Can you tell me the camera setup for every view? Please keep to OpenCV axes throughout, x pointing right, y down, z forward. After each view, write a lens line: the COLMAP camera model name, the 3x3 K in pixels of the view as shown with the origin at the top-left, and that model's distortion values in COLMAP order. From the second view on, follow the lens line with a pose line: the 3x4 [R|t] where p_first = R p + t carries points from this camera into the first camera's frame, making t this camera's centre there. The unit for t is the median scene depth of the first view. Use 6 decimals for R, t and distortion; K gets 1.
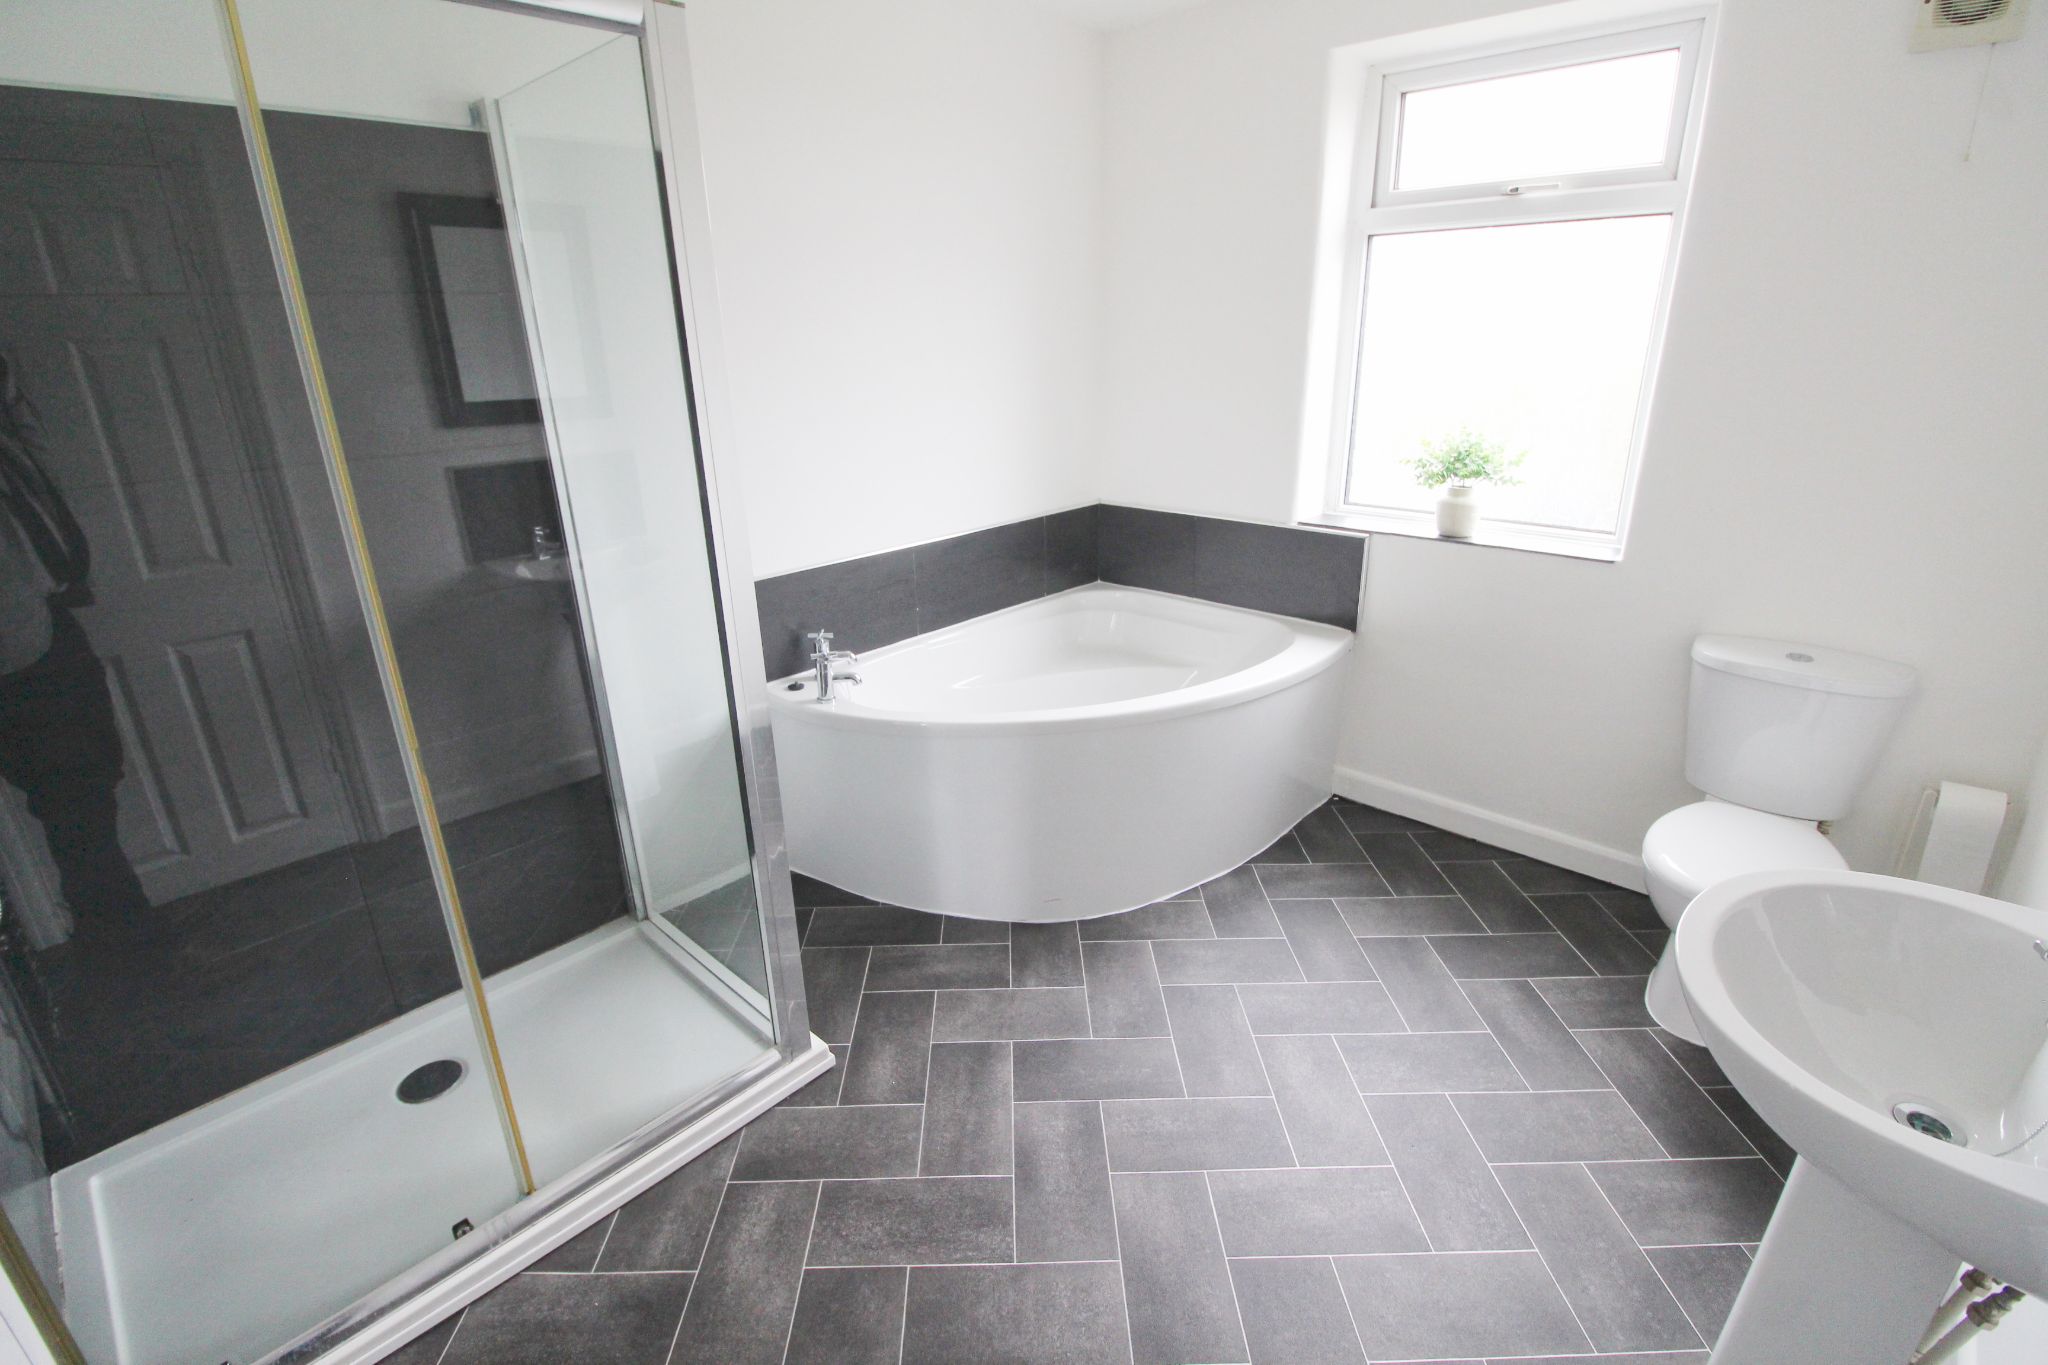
lens RADIAL K [[943.6, 0, 1020.7], [0, 943.6, 673.4], [0, 0, 1]] dist [0.000833, -0.015806]
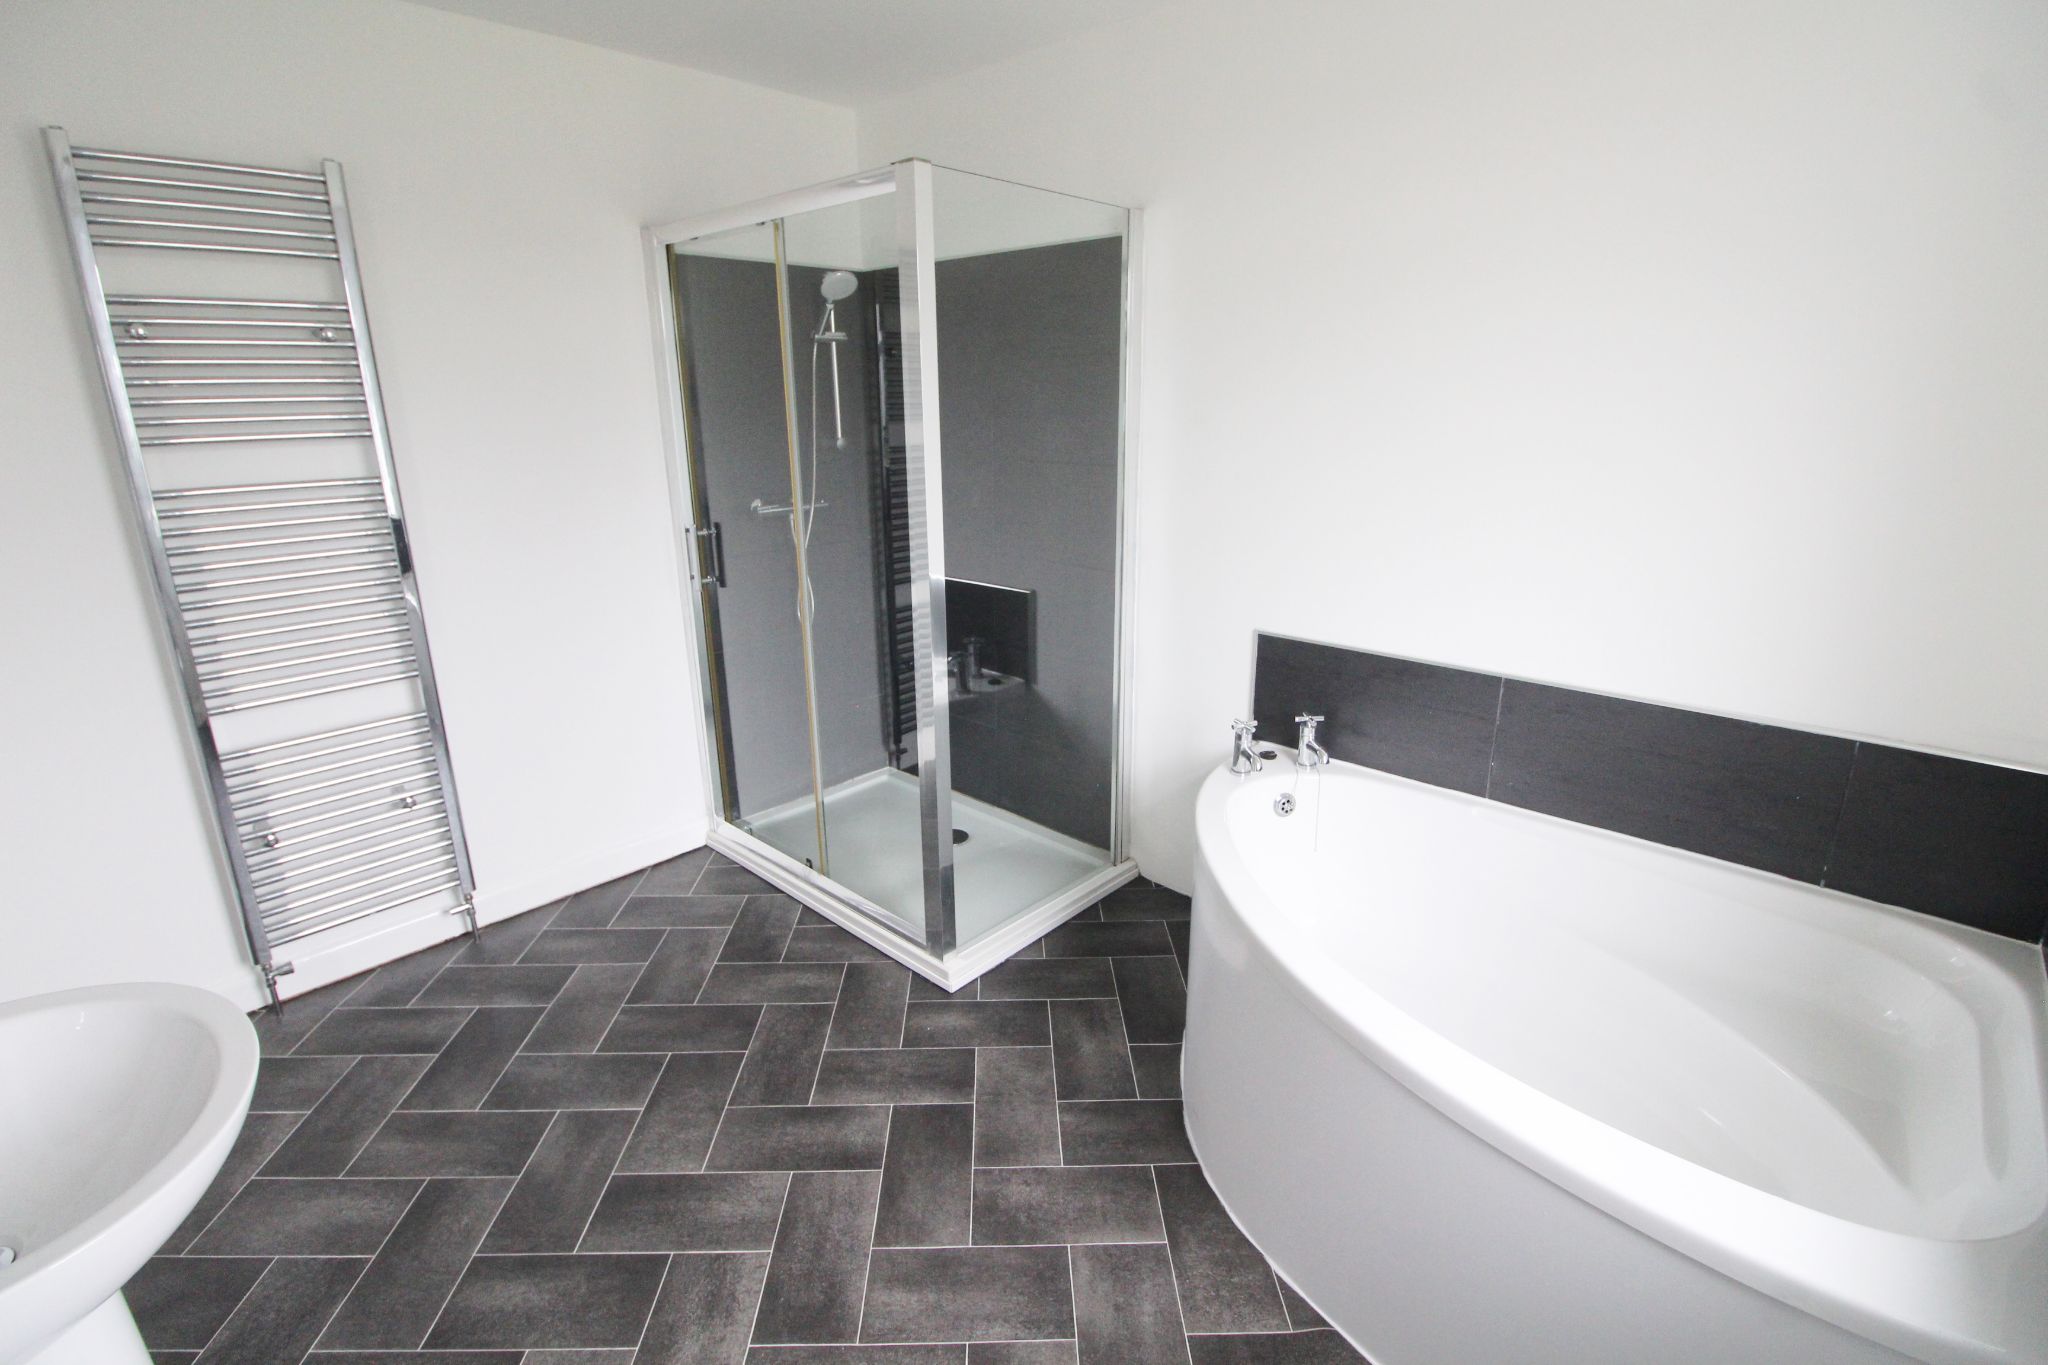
lens RADIAL K [[943.6, 0, 1020.7], [0, 943.6, 673.4], [0, 0, 1]] dist [0.000833, -0.015806]
pose [[0.000607, 0.305289, -0.952260, 0.918226], [-0.329910, 0.899006, 0.288006, -0.361552], [0.944012, 0.313985, 0.101263, 0.939793]]
